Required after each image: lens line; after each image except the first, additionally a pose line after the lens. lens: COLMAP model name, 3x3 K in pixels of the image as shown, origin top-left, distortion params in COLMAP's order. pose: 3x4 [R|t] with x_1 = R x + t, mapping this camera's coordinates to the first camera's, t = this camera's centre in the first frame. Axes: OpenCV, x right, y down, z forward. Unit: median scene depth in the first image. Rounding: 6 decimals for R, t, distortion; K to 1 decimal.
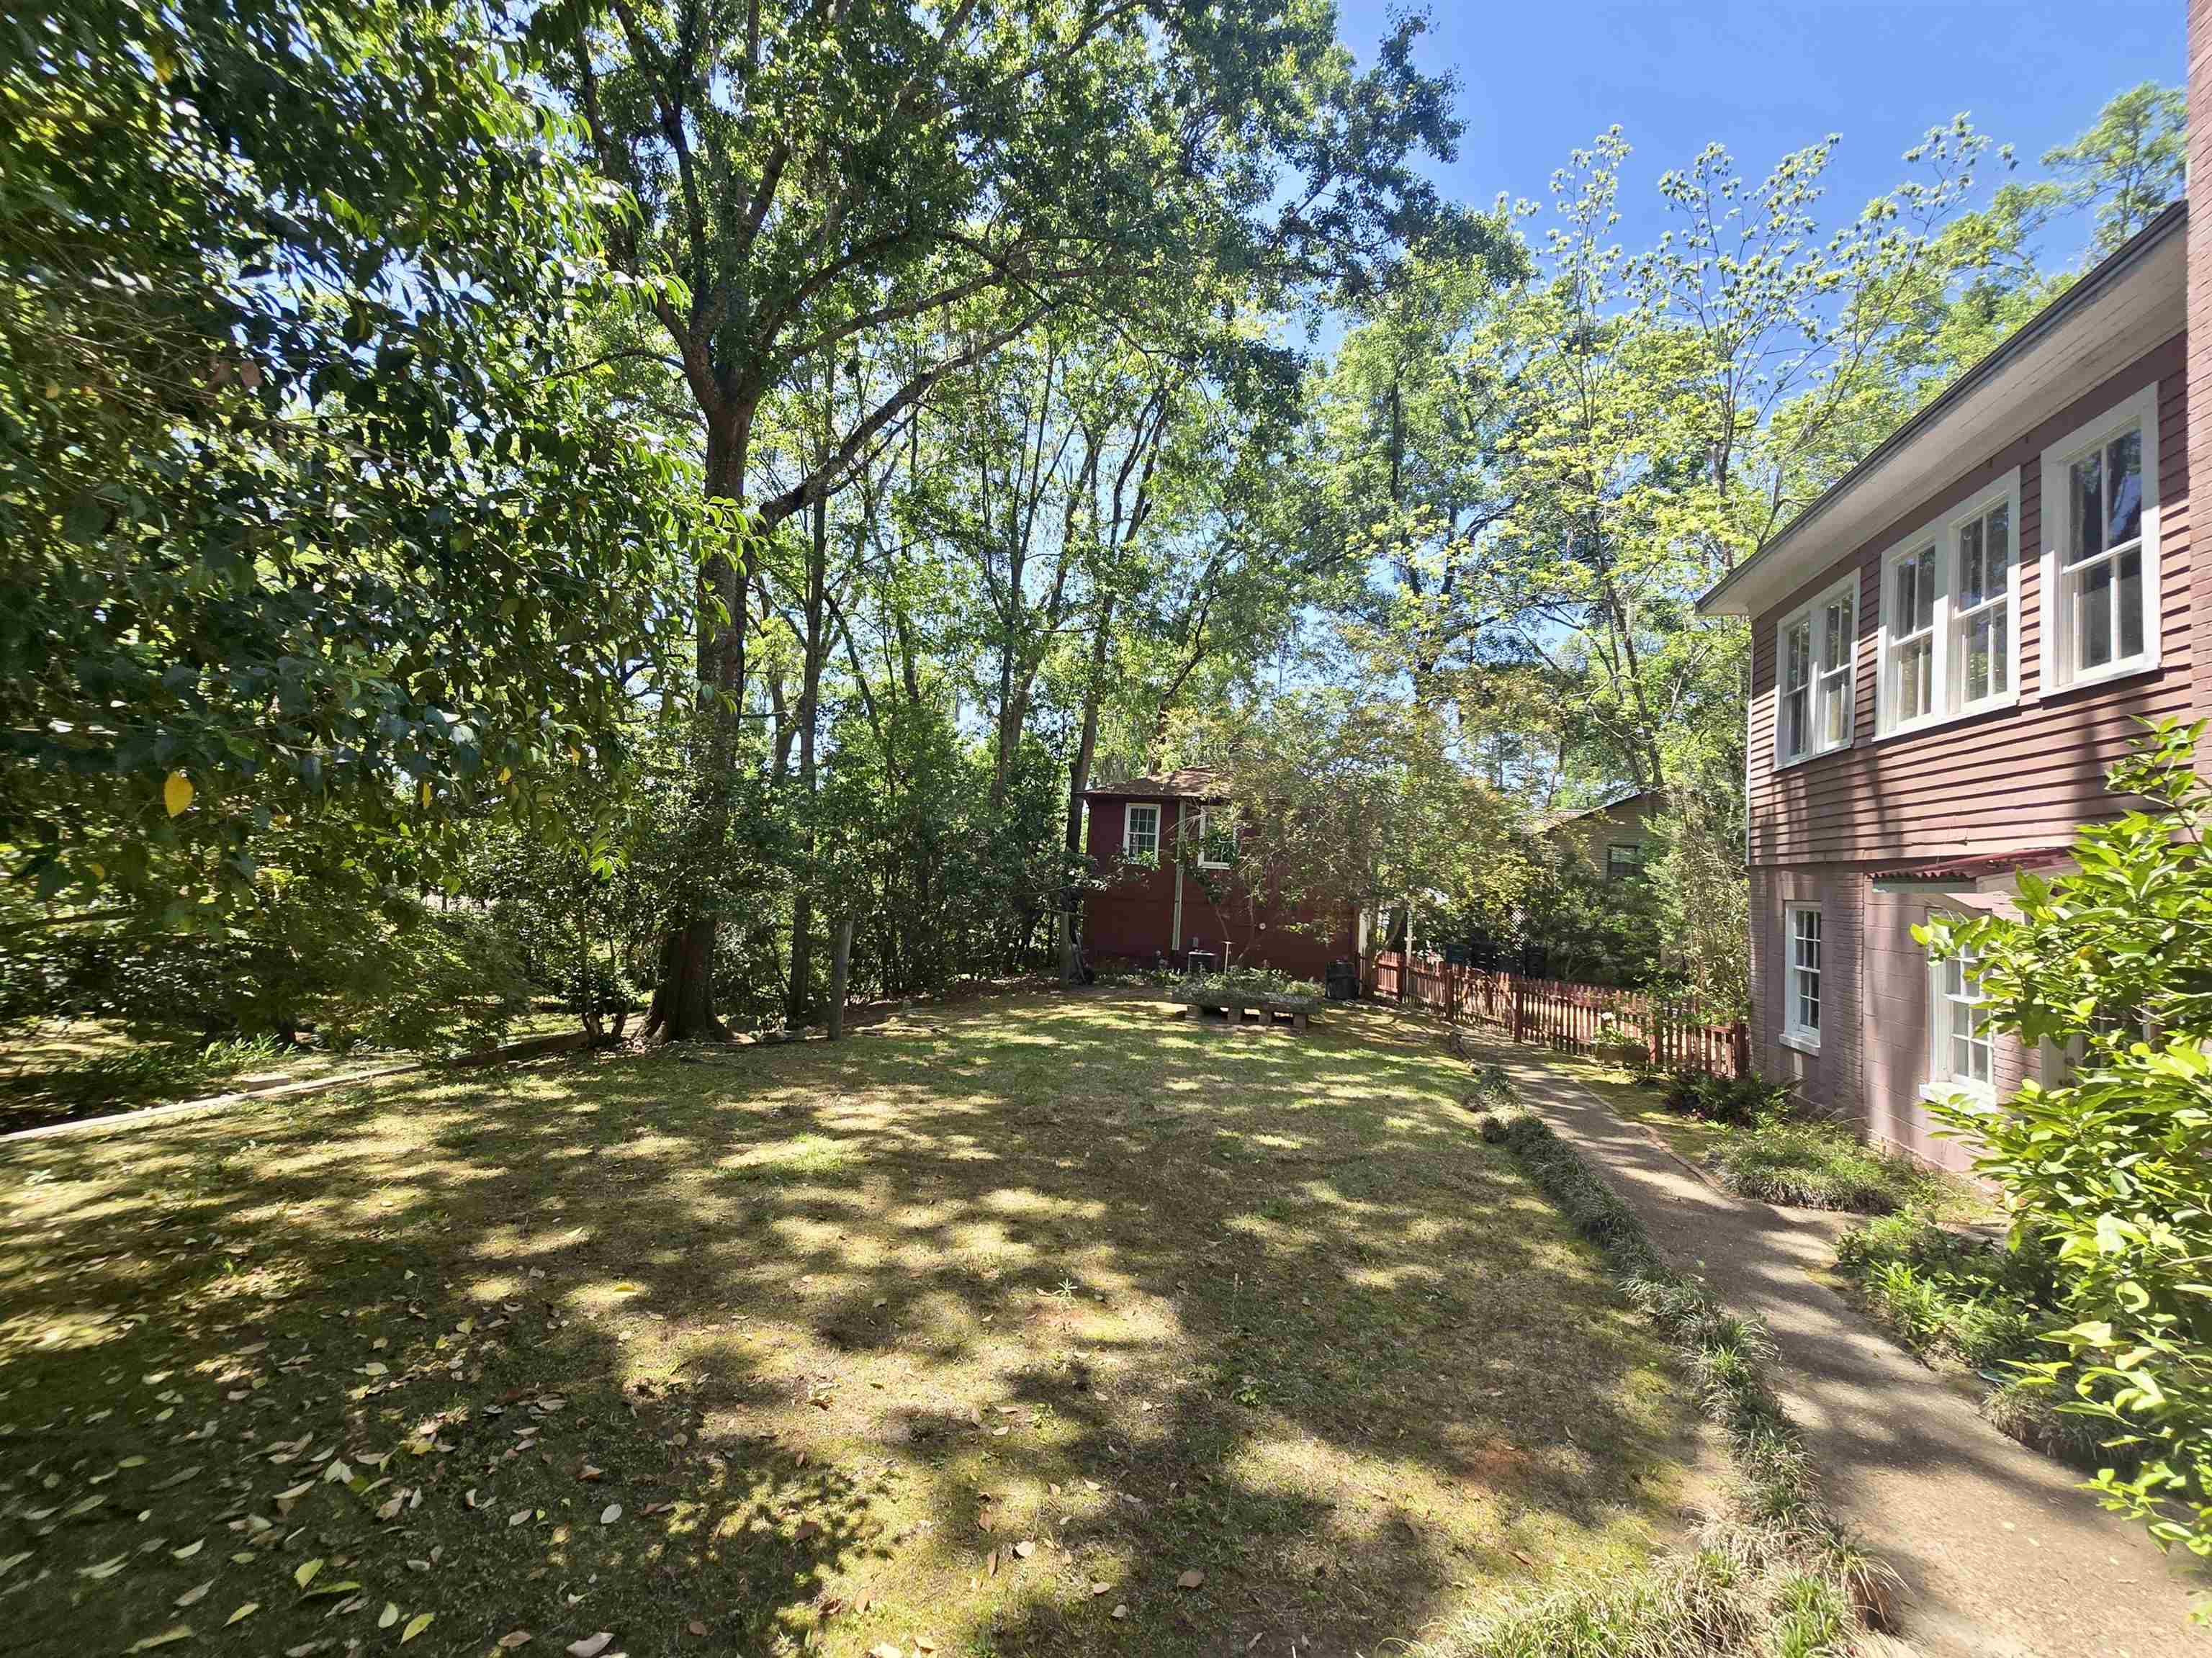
lens RADIAL K [[899.9, 0, 1099.7], [0, 899.9, 809.2], [0, 0, 1]] dist [-0.001411, -0.000059]
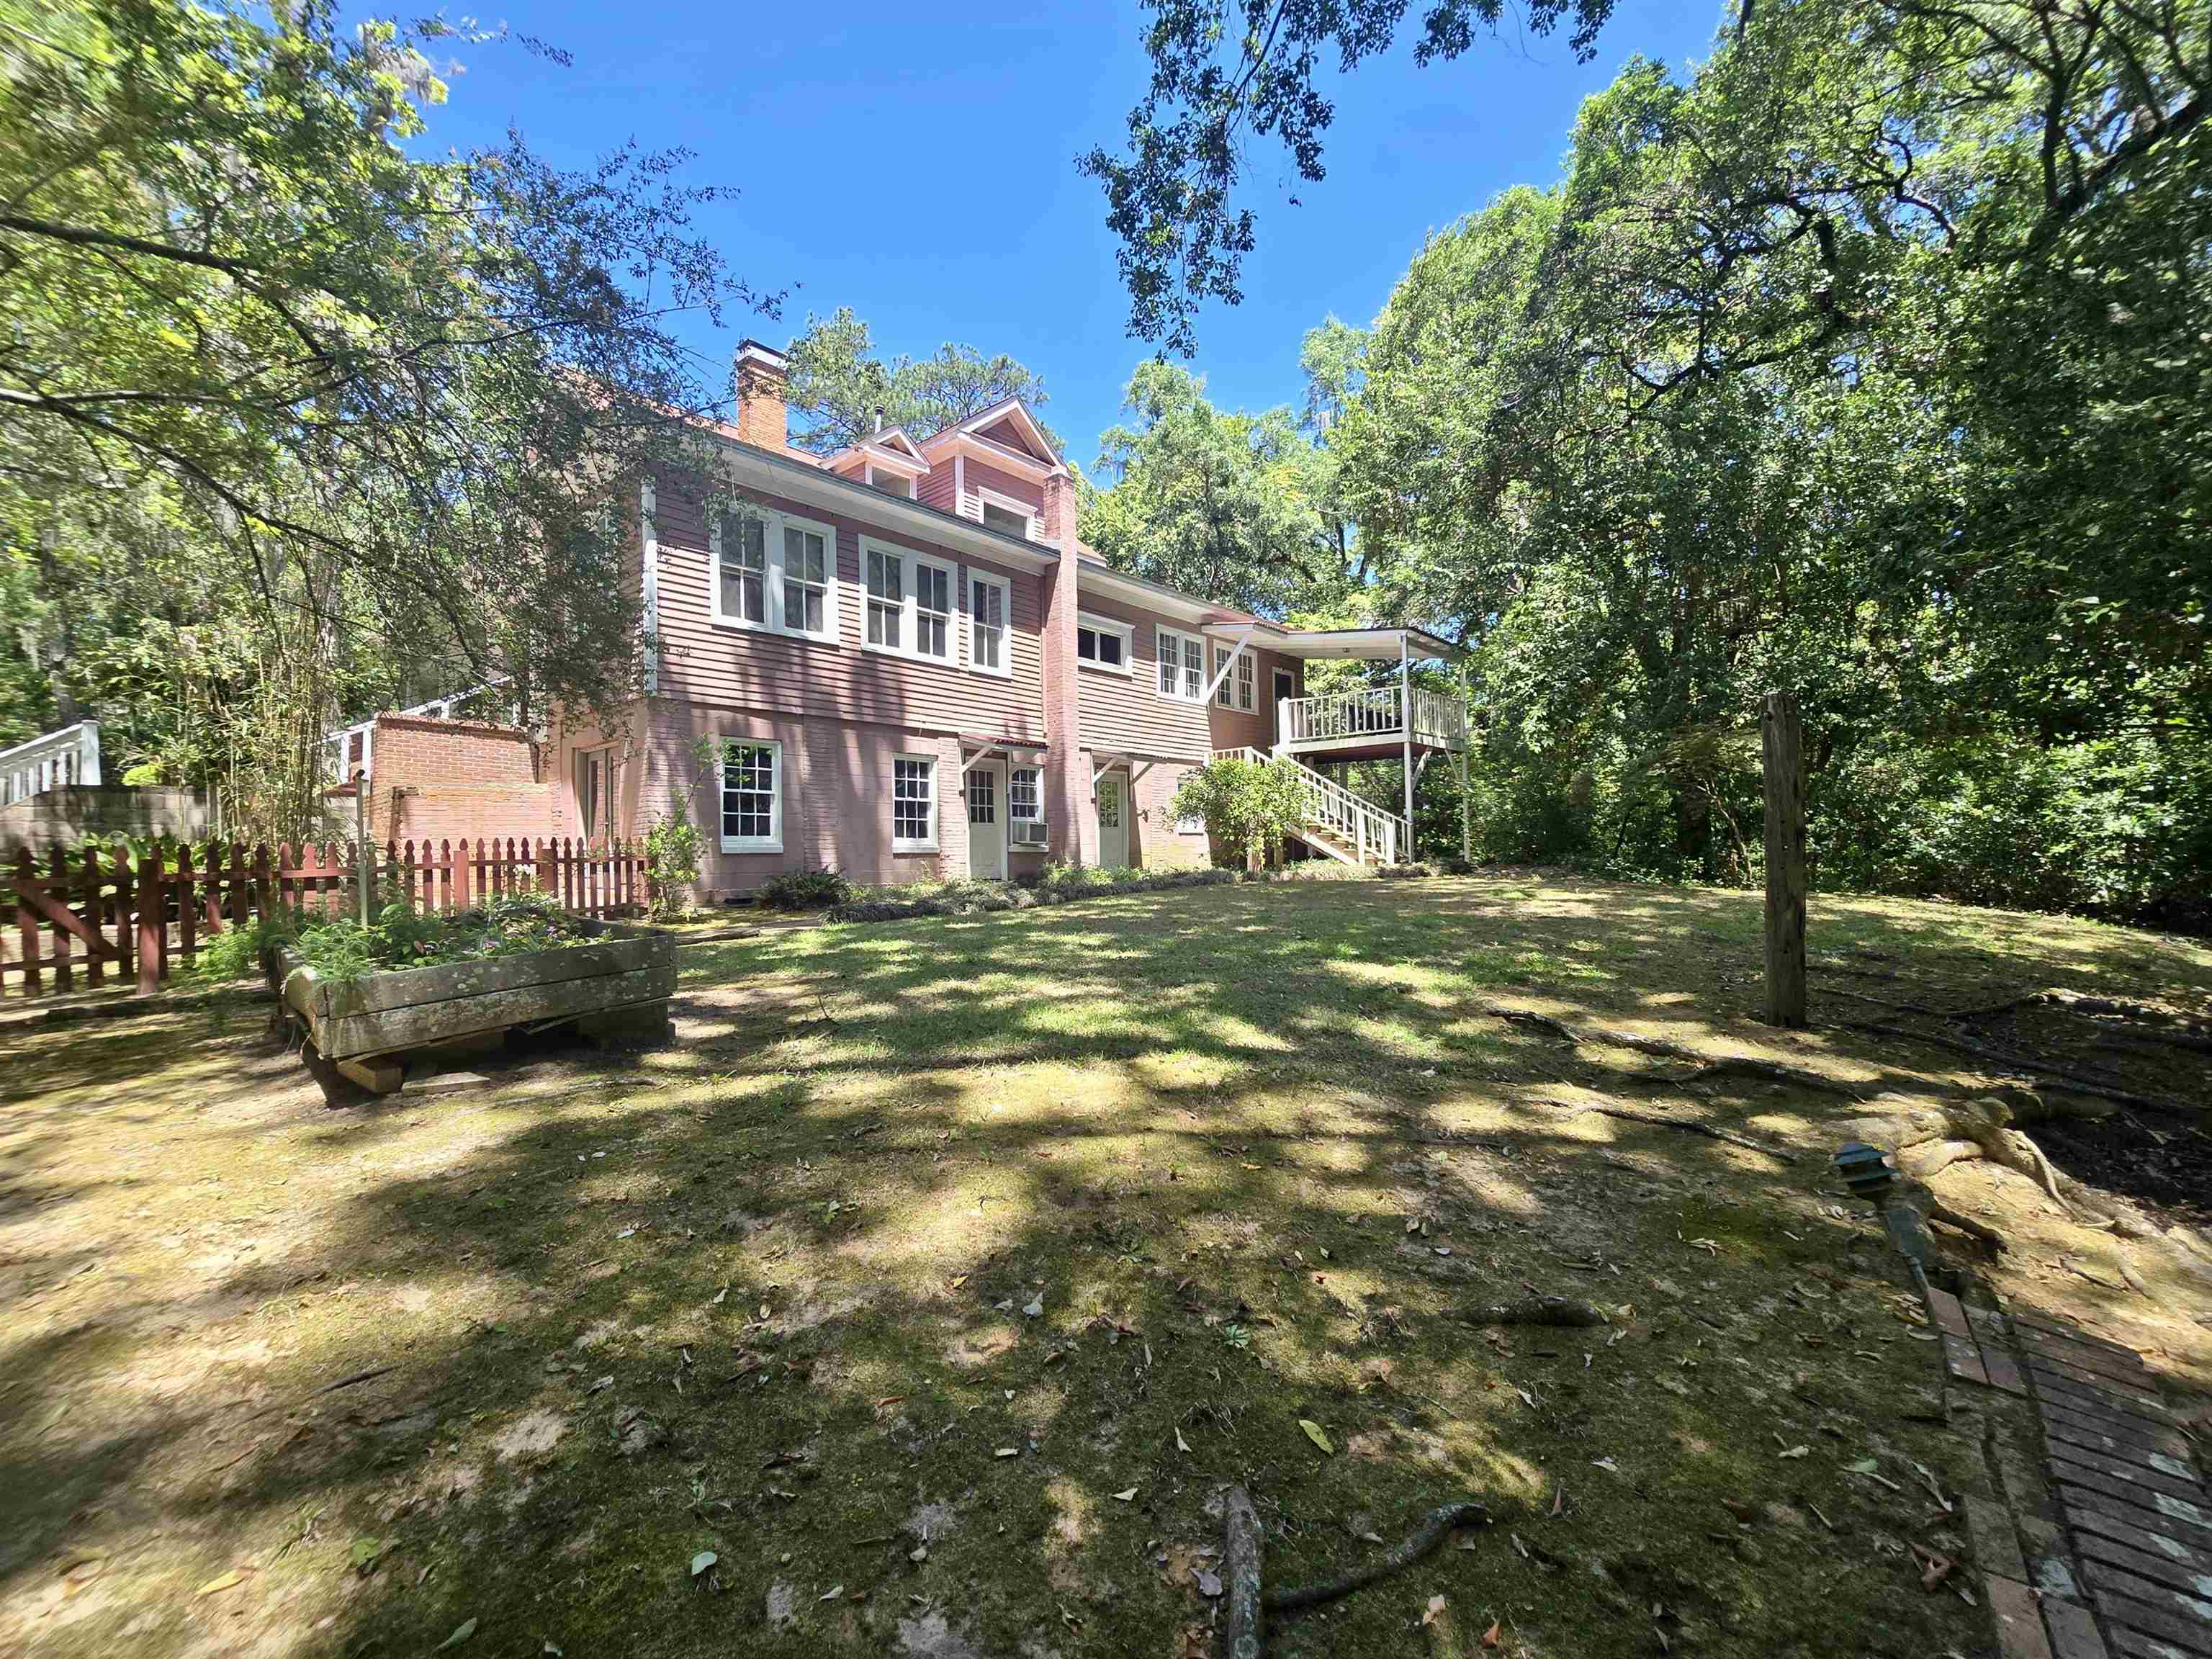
lens RADIAL K [[916.4, 0, 1113.6], [0, 916.4, 832.7], [0, 0, 1]] dist [-0.001404, -0.000441]
pose [[-0.901927, -0.045324, 0.429504, -0.385106], [-0.074403, 0.995916, -0.051147, 0.415628], [-0.425431, -0.078087, -0.901616, 3.081647]]
